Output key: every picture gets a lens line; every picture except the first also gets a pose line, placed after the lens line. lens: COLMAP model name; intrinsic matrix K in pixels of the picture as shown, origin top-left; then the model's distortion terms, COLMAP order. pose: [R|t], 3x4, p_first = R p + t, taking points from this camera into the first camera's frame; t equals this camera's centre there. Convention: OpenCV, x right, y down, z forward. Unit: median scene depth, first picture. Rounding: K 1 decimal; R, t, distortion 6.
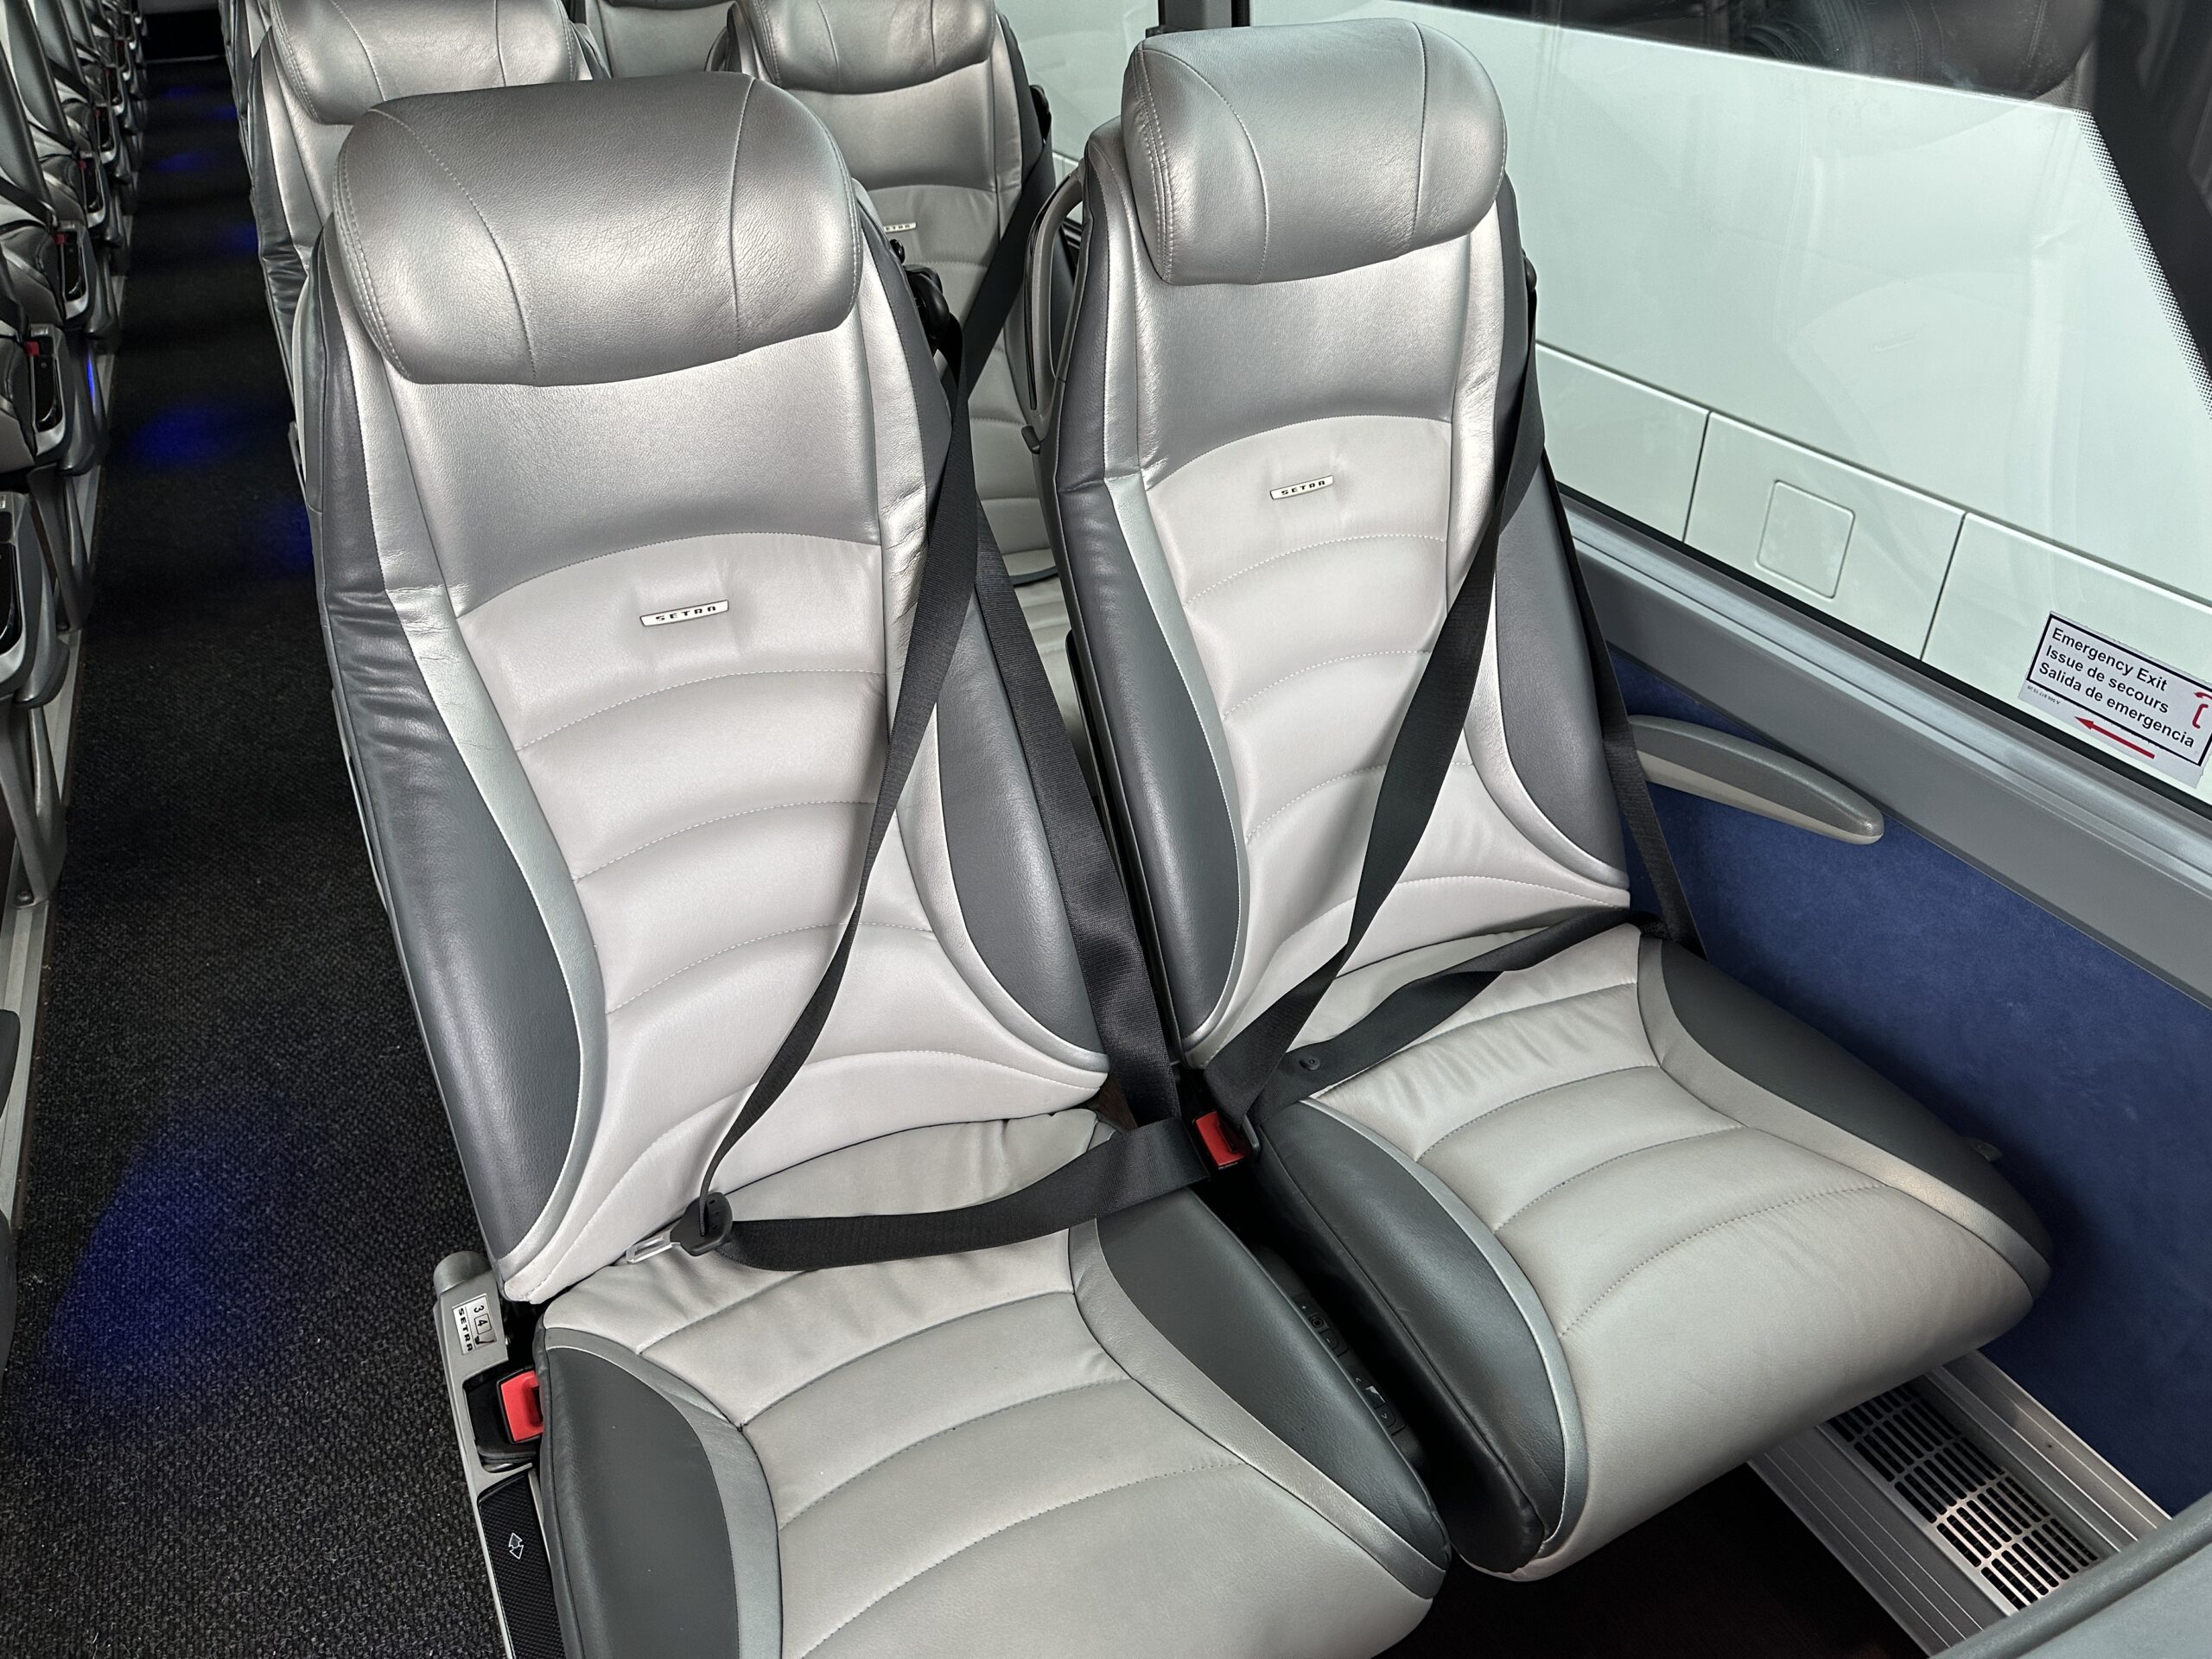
lens RADIAL K [[1523.7, 0, 1110.1], [0, 1523.7, 903.5], [0, 0, 1]] dist [0.107878, -0.148566]
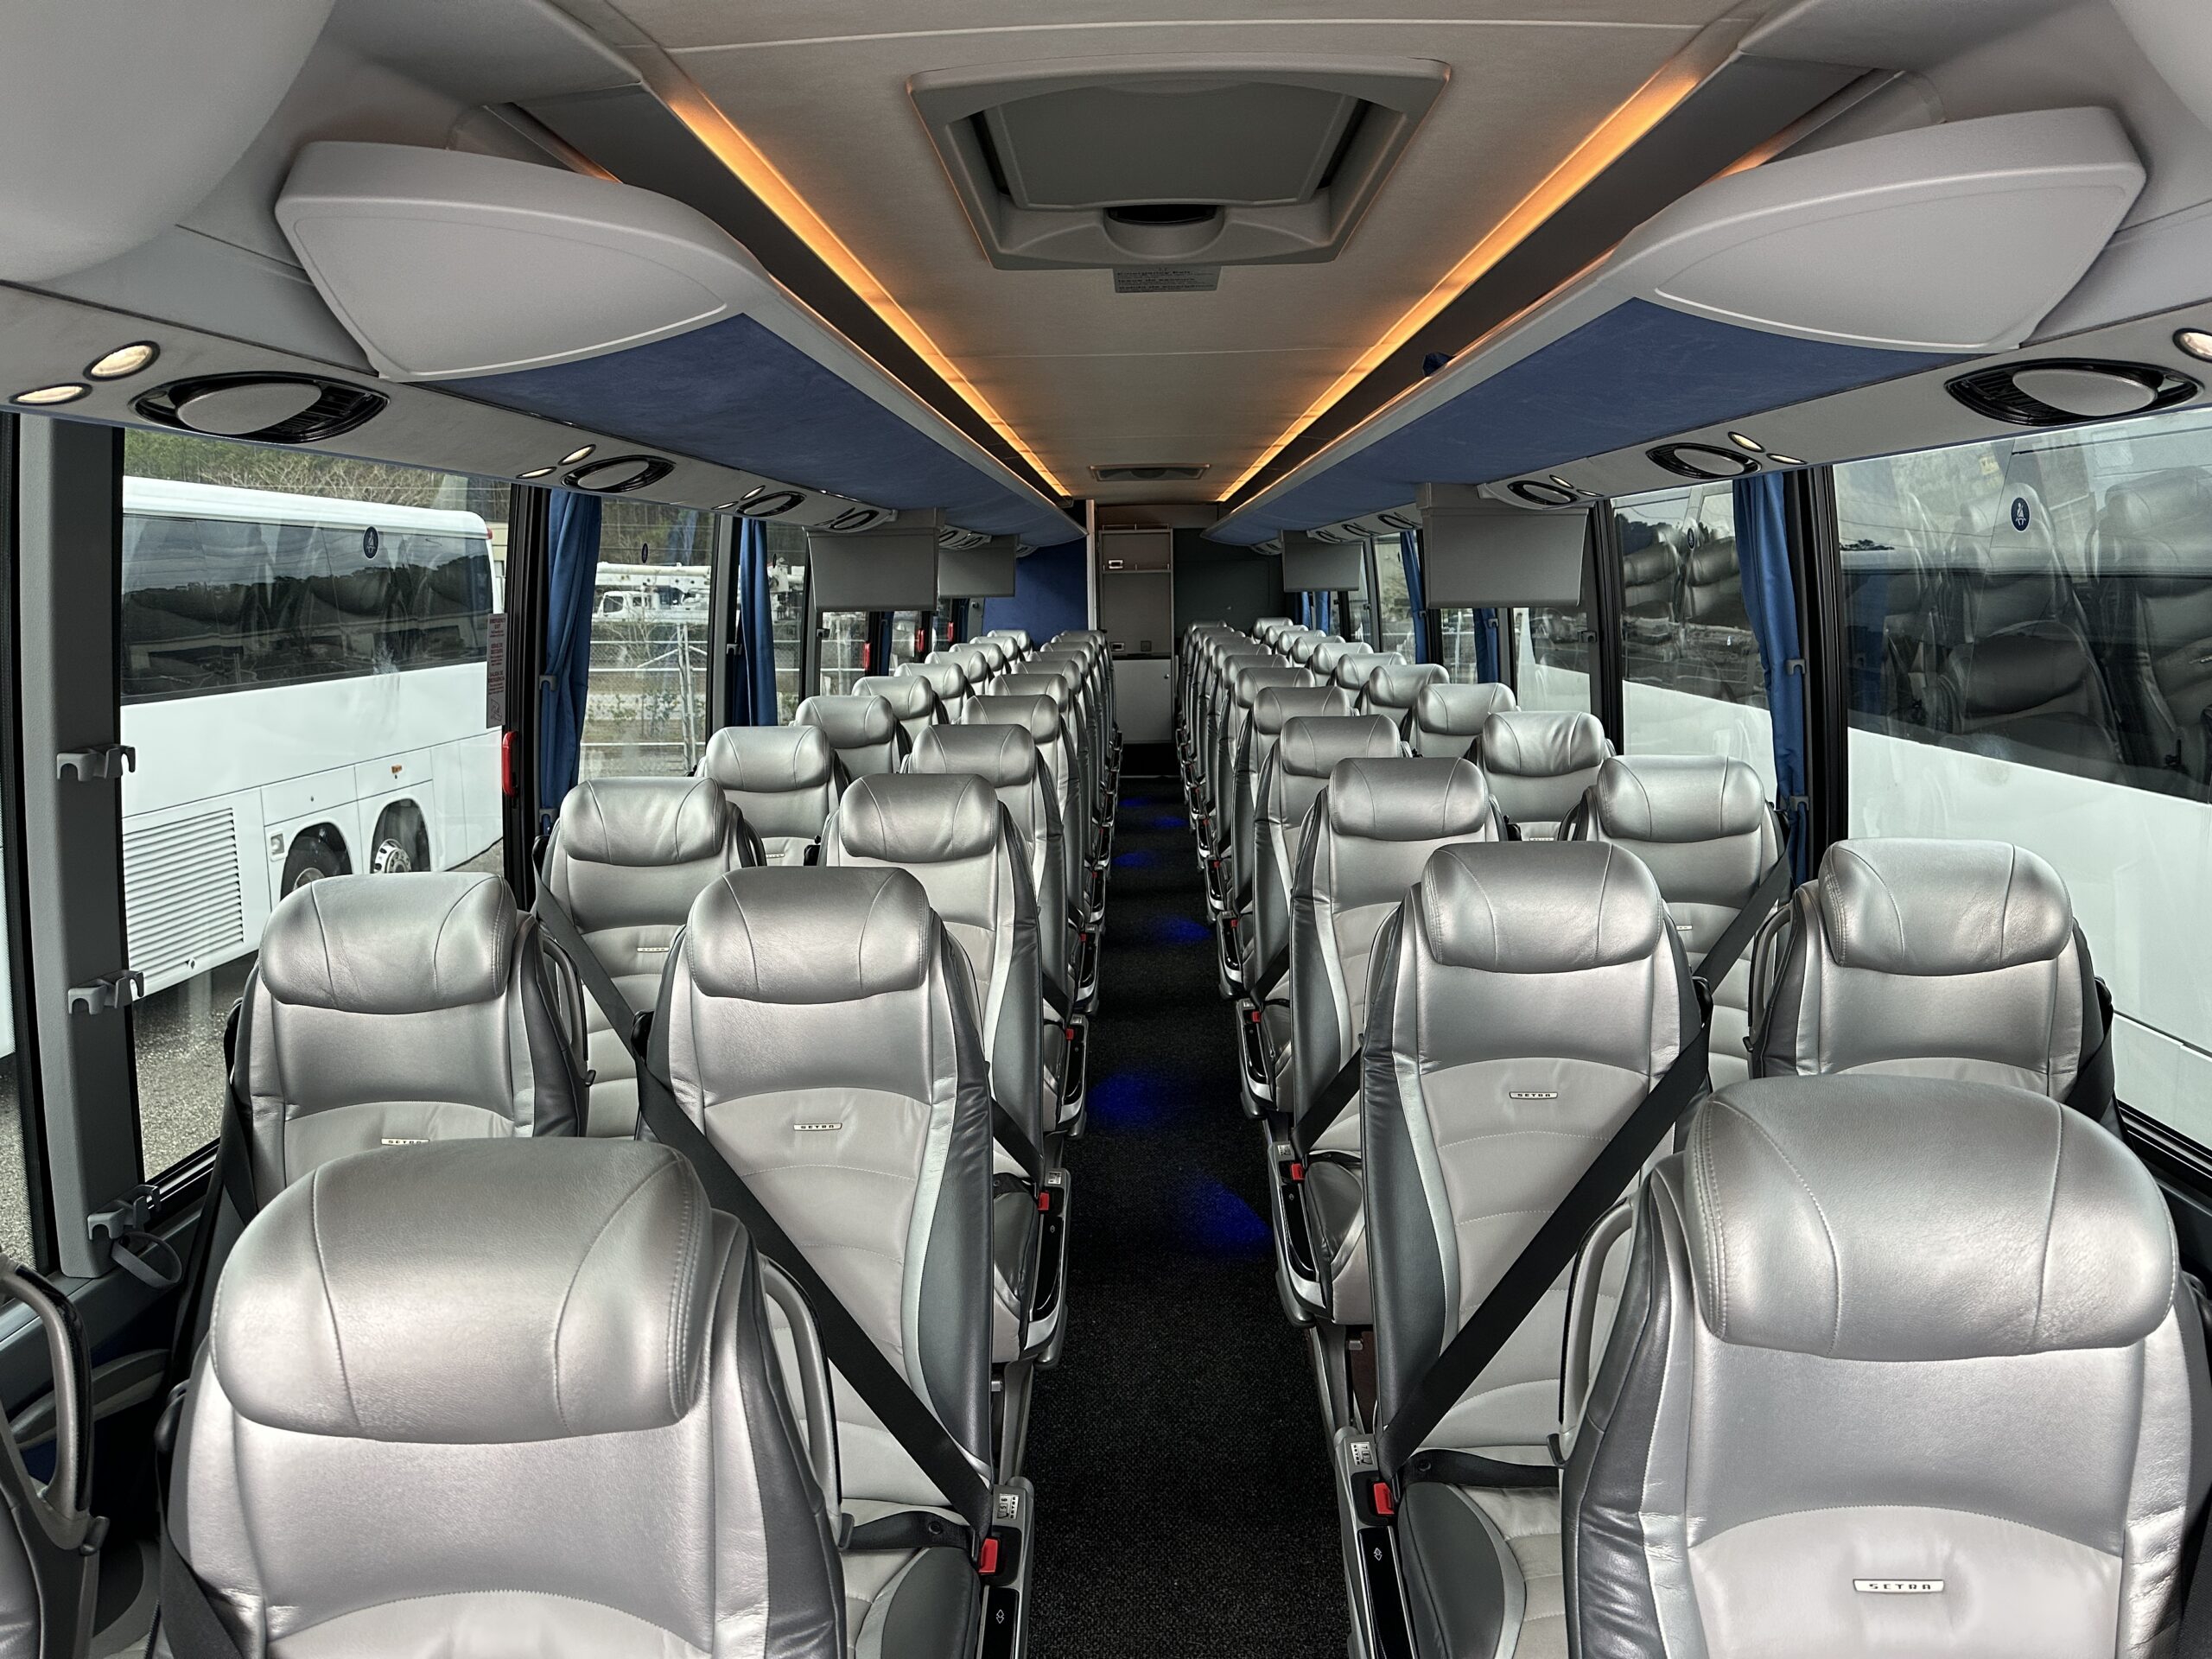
lens RADIAL K [[1562.7, 0, 1098.0], [0, 1562.7, 835.6], [0, 0, 1]] dist [0.054891, -0.064013]
pose [[0.885139, 0.082840, -0.457893, -0.295088], [-0.277042, 0.884433, -0.375534, -0.089955], [0.373866, 0.459256, 0.805797, -0.192826]]
